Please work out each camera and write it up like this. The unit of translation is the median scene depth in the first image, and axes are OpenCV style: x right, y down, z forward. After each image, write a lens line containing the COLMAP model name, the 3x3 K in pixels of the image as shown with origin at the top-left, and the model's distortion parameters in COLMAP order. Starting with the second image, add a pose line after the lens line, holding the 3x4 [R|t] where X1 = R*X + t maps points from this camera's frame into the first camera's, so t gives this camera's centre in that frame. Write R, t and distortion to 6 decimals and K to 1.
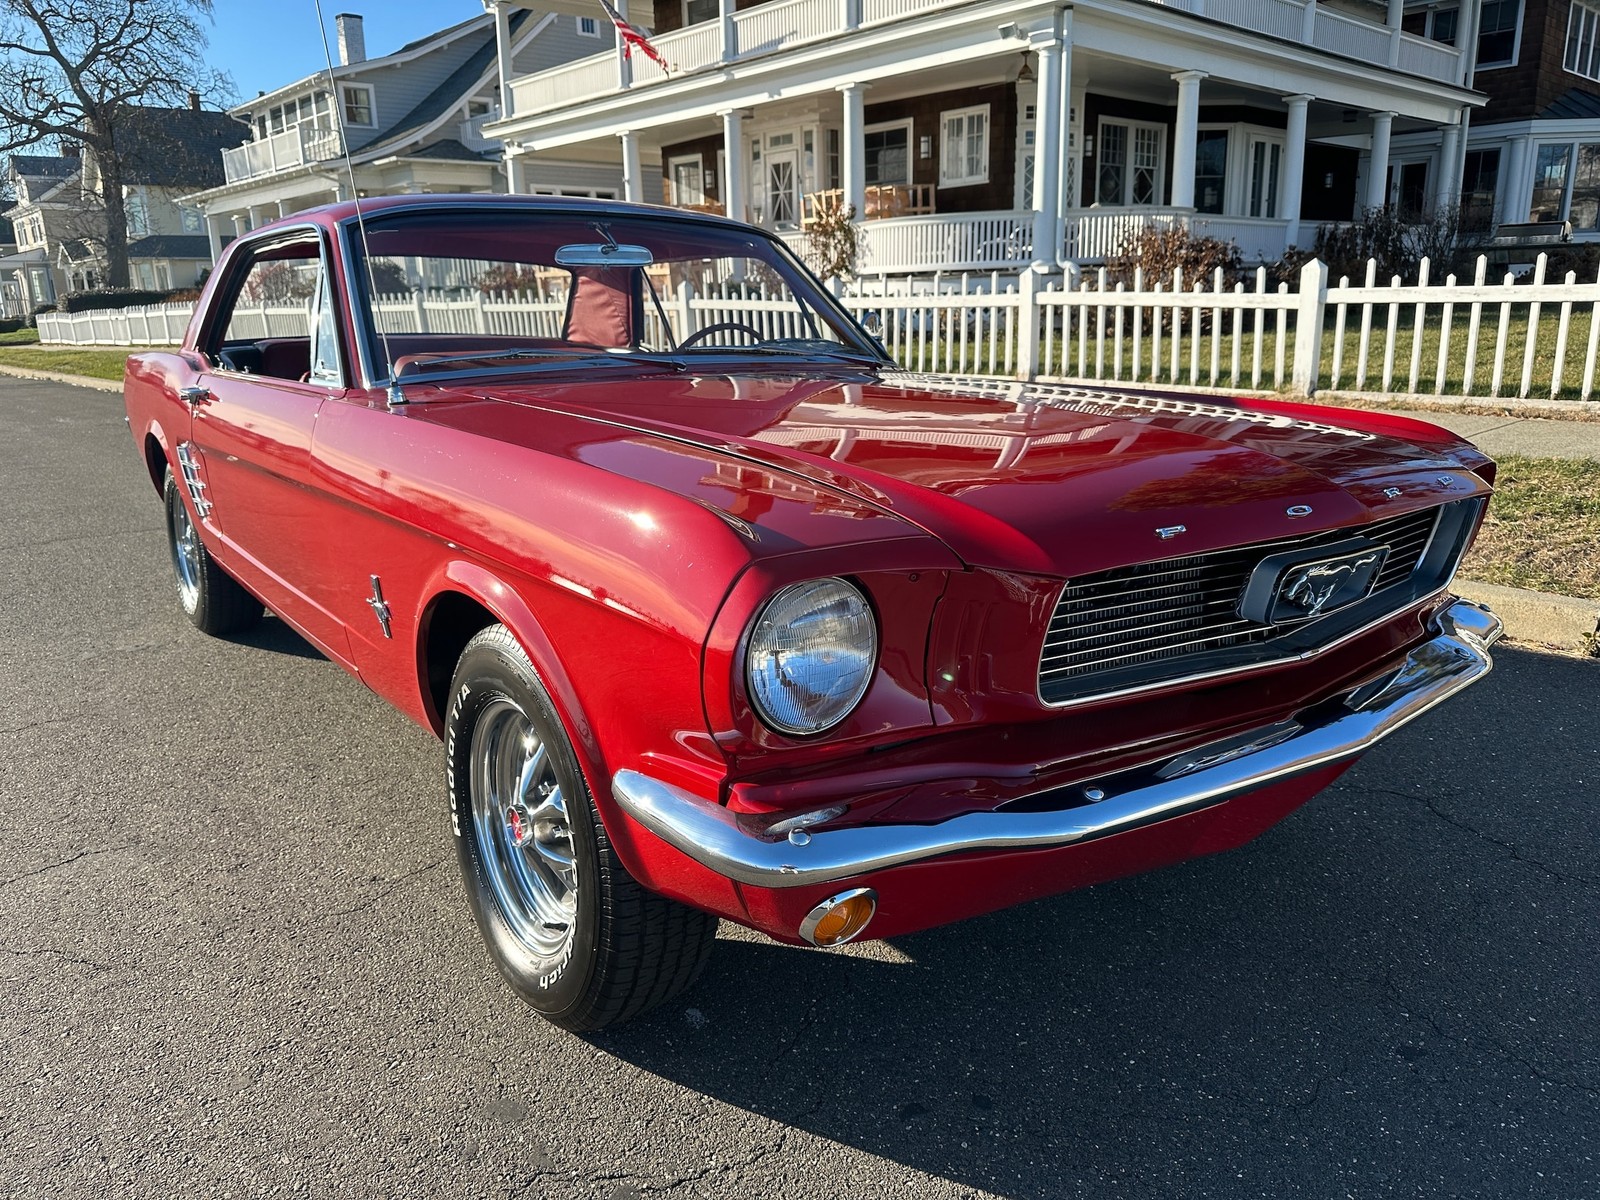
lens RADIAL K [[1145.8, 0, 795.4], [0, 1145.8, 584.6], [0, 0, 1]] dist [0.010268, -0.013462]
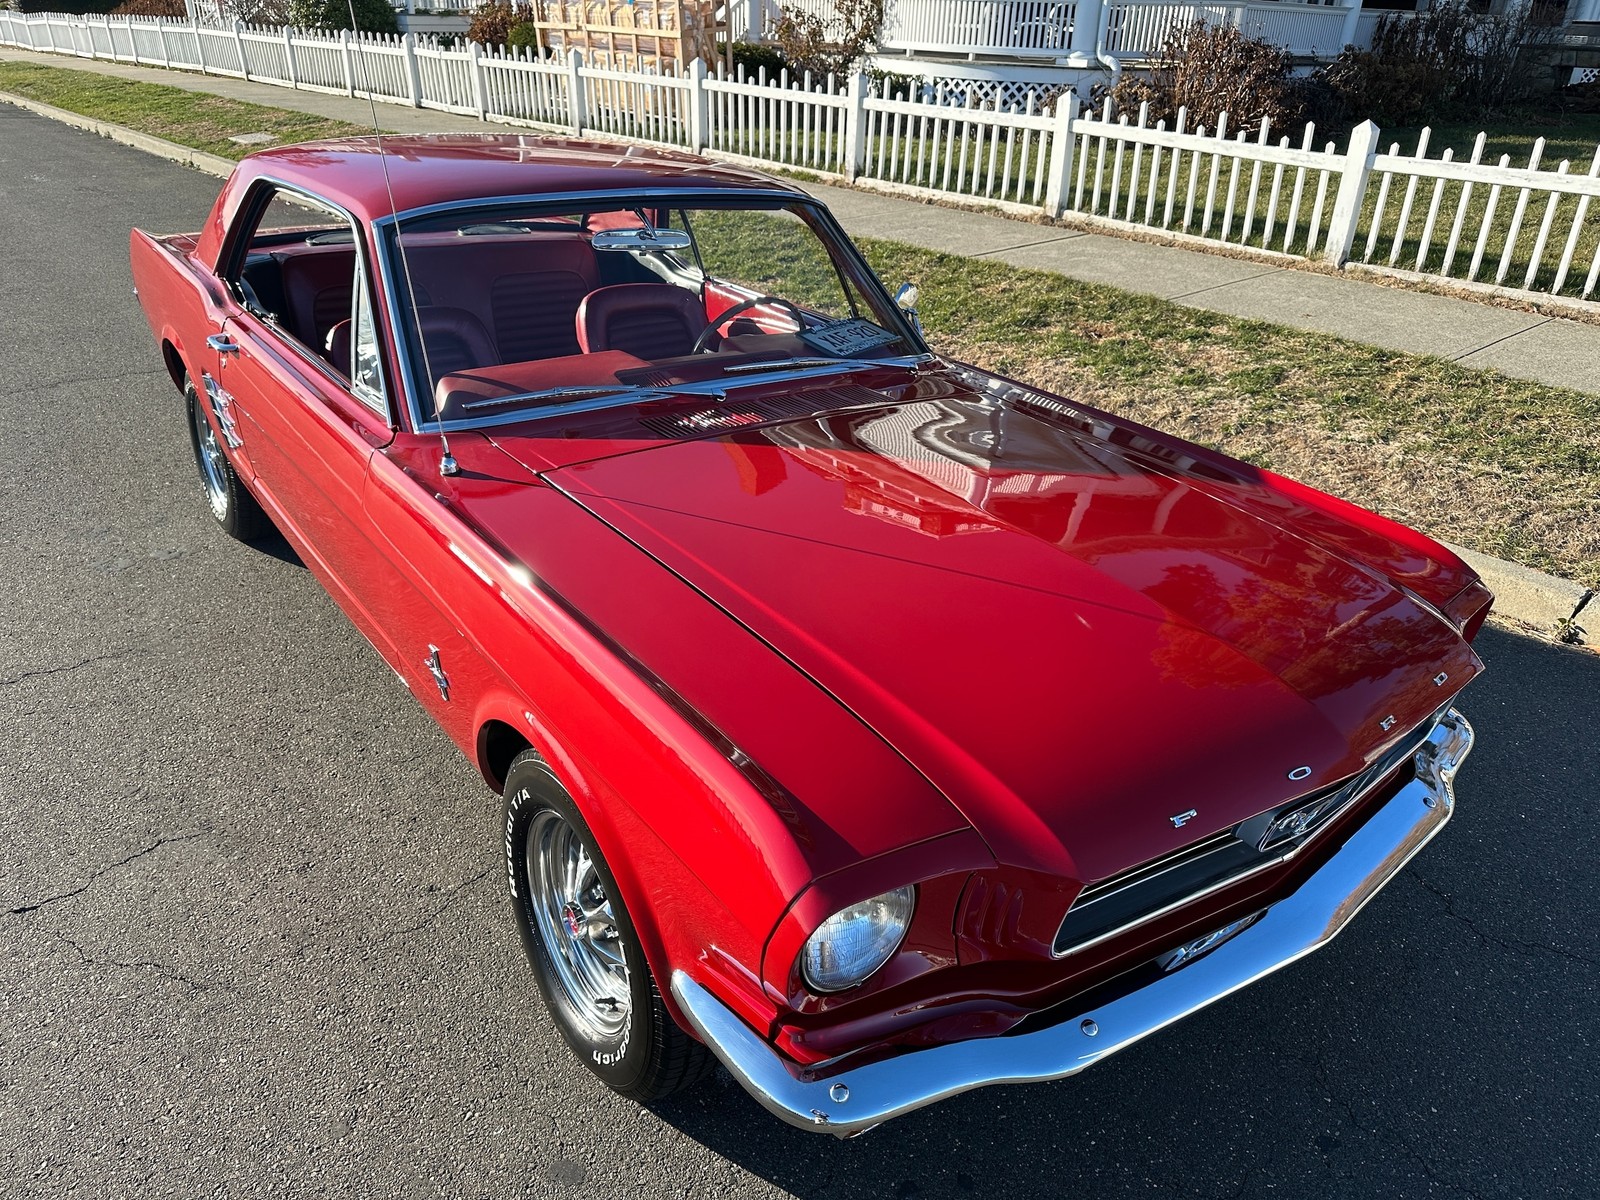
lens RADIAL K [[1146.9, 0, 801.6], [0, 1146.9, 583.2], [0, 0, 1]] dist [0.009317, -0.009638]
pose [[0.998487, 0.051662, 0.018847, -0.007906], [-0.054498, 0.975440, 0.213416, -0.050759], [-0.007359, -0.214120, 0.976780, -0.004562]]
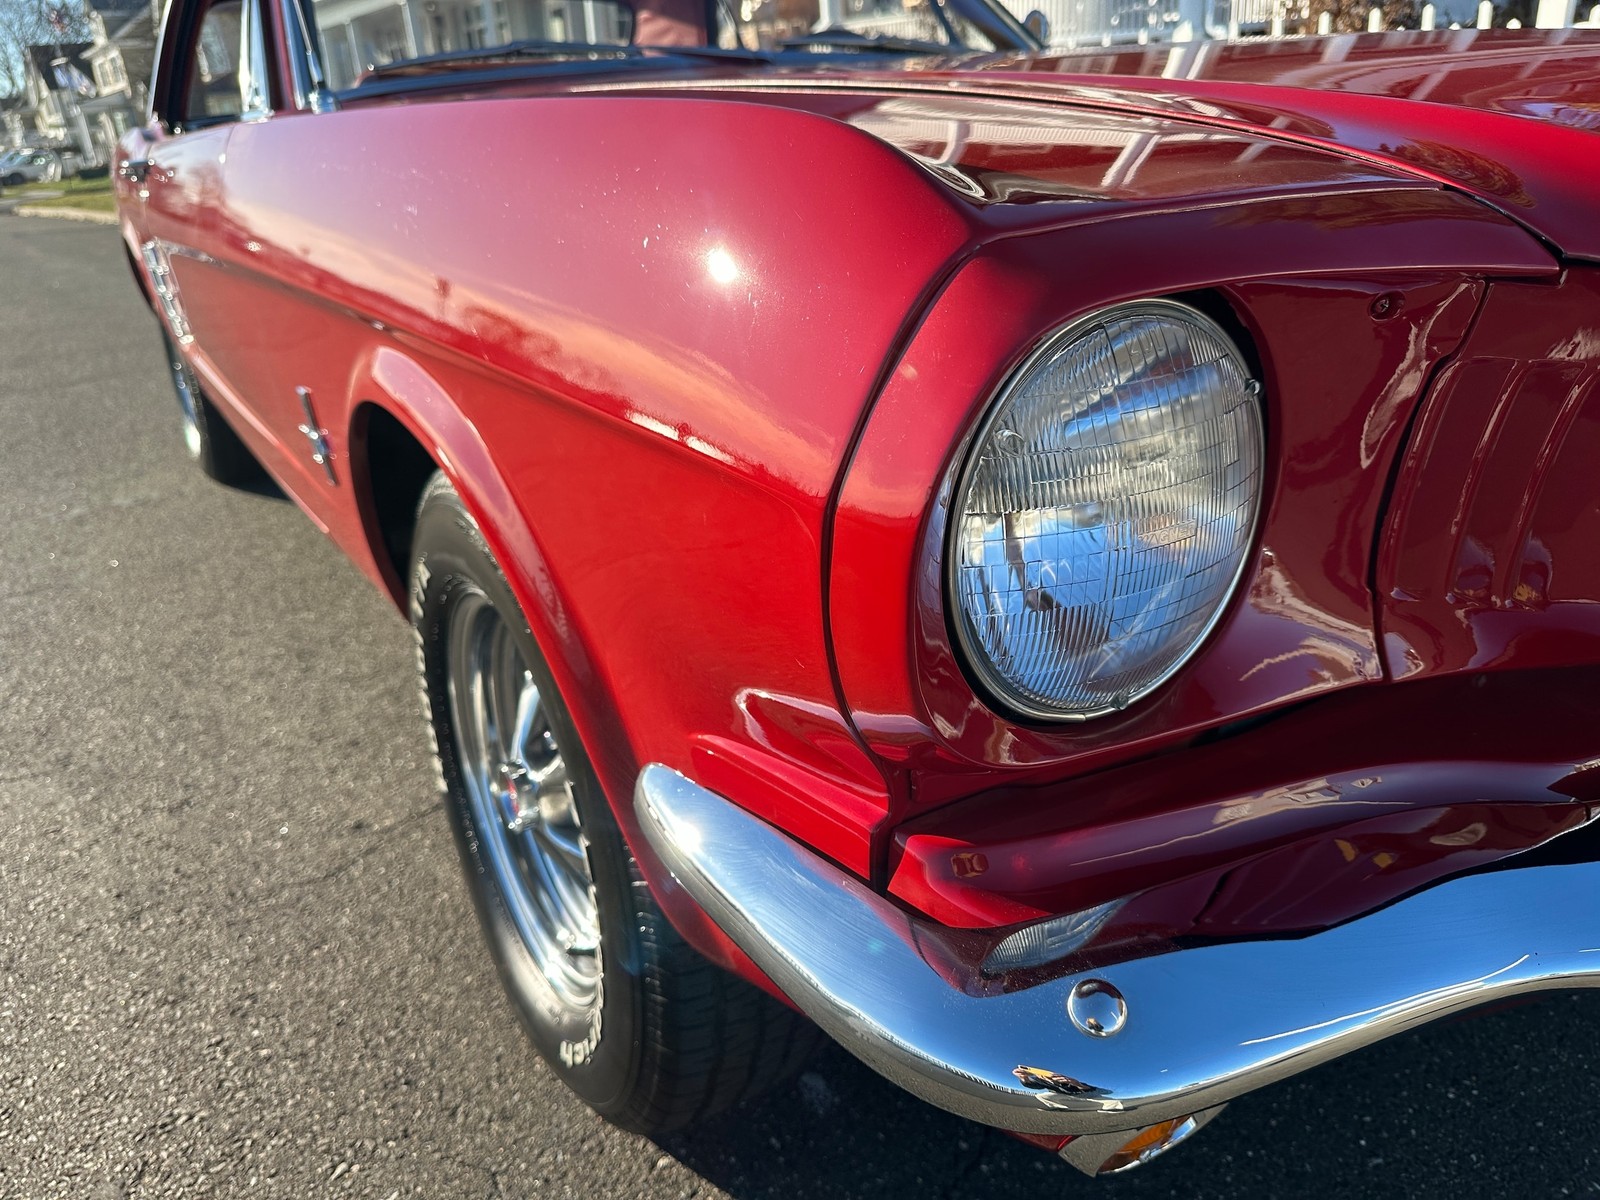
lens RADIAL K [[1161.4, 0, 800.0], [0, 1161.4, 600.0], [0, 0, 1]] dist [-0.012376, -0.001780]
pose [[0.996186, -0.010304, -0.086646, -0.005481], [0.023497, 0.988000, 0.152655, 0.002634], [0.084033, -0.154108, 0.984474, 0.059353]]
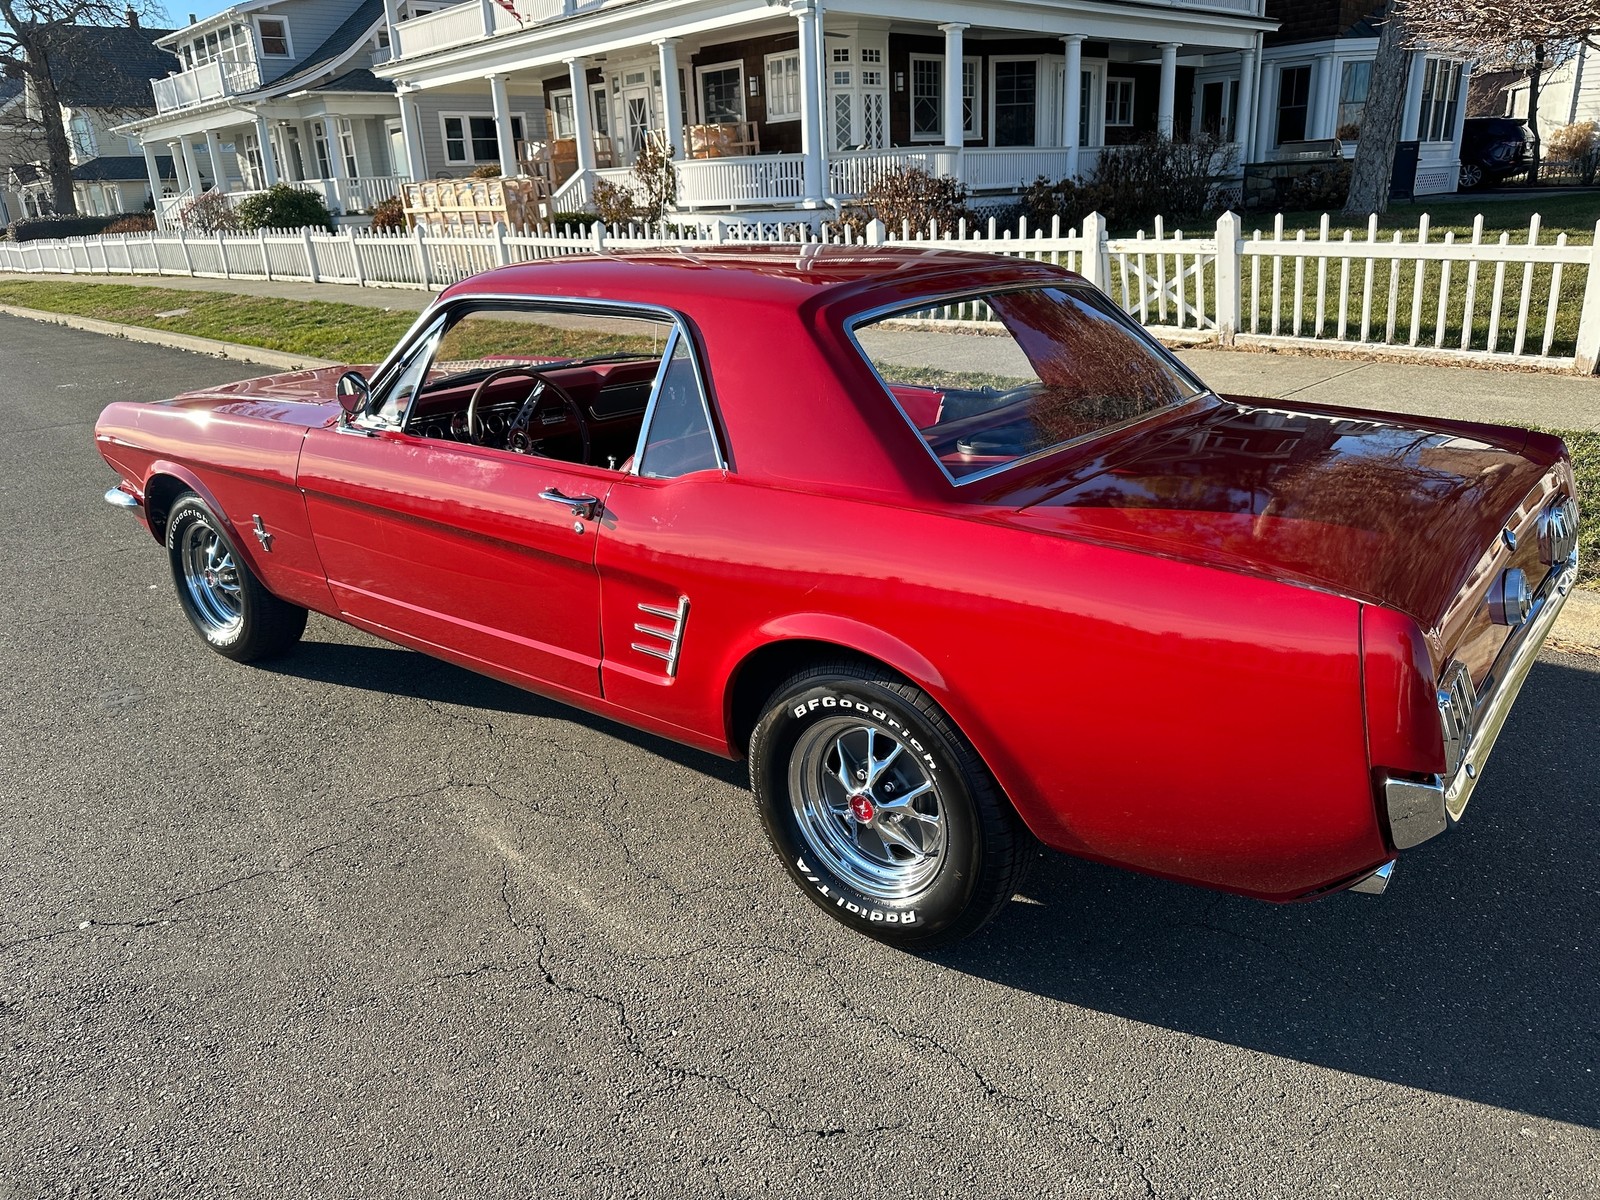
lens RADIAL K [[1160.2, 0, 816.4], [0, 1160.2, 592.4], [0, 0, 1]] dist [0.008417, -0.008682]
pose [[0.999653, -0.024359, 0.010033, 0.207633], [0.023411, 0.996043, 0.085730, 0.026677], [-0.012081, -0.085465, 0.996268, -0.254707]]
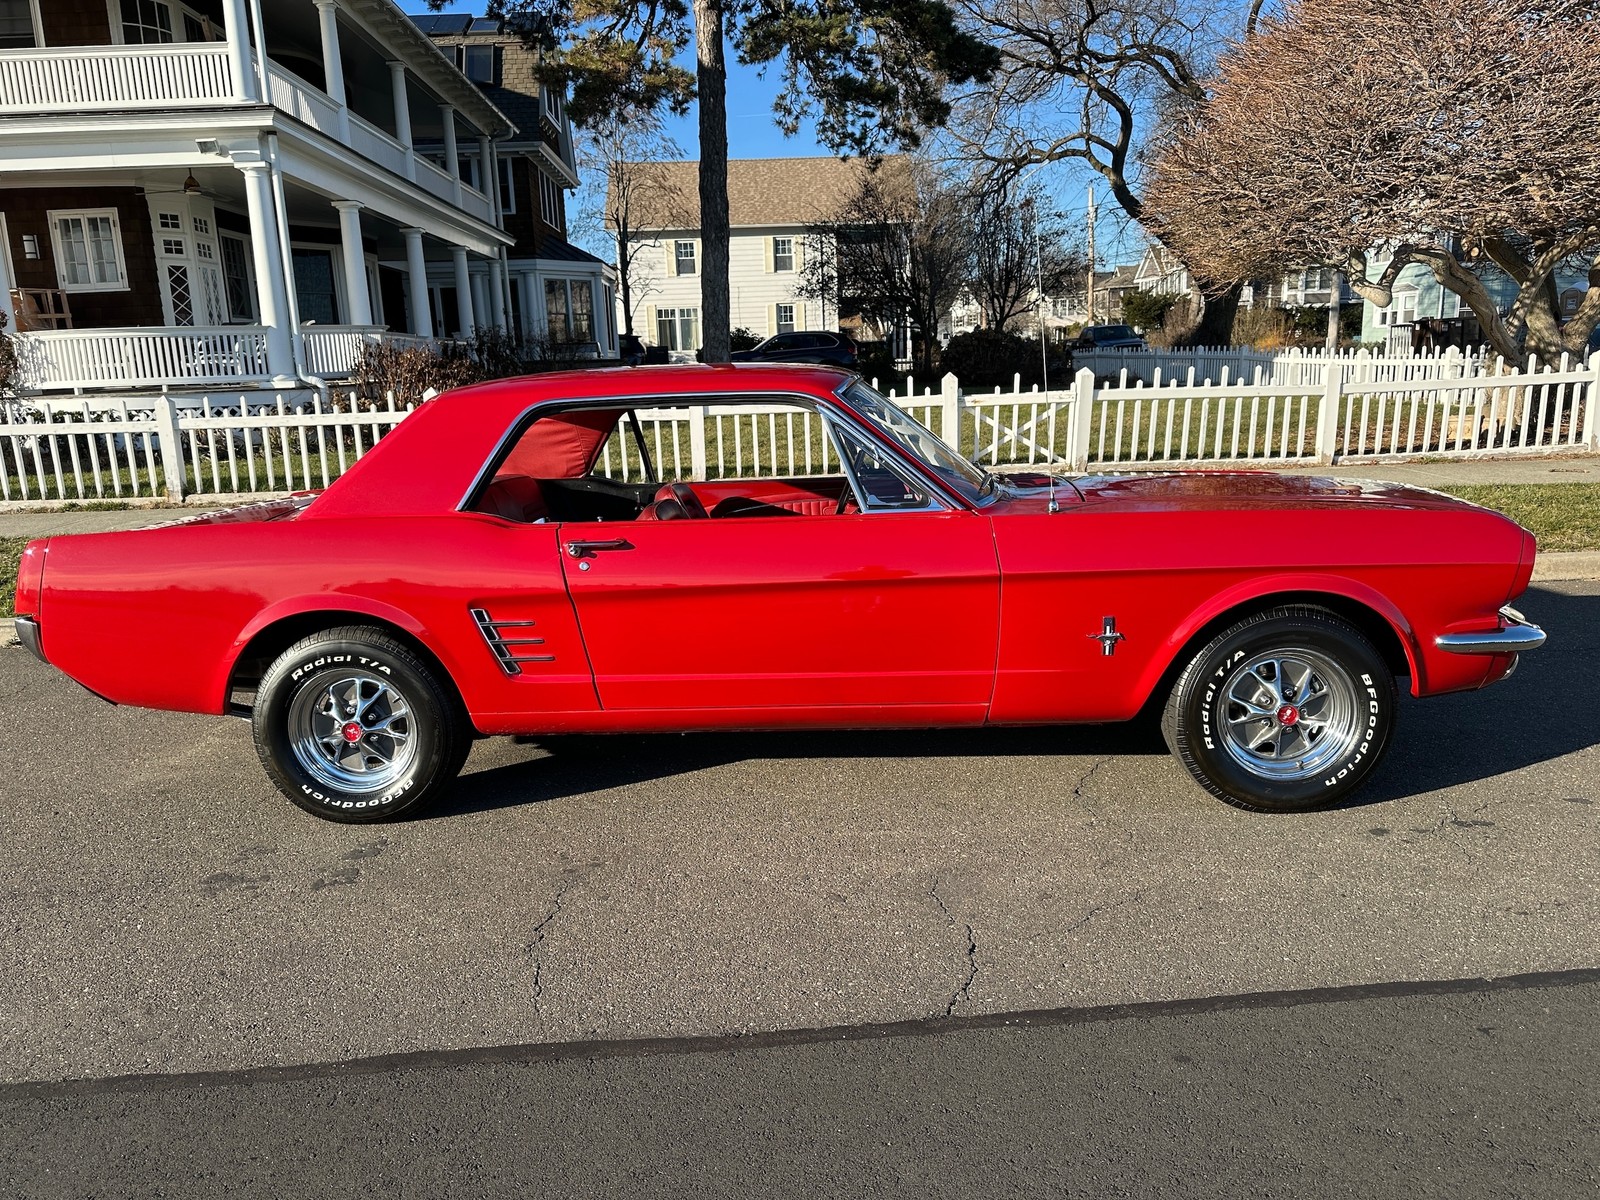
lens RADIAL K [[1144.0, 0, 800.0], [0, 1144.0, 600.0], [0, 0, 1]] dist [0.008016, -0.008781]
pose [[0.636995, -0.154942, 0.755136, -0.293991], [0.207540, 0.977892, 0.025578, -0.026215], [-0.742404, 0.140427, 0.655069, 0.043784]]
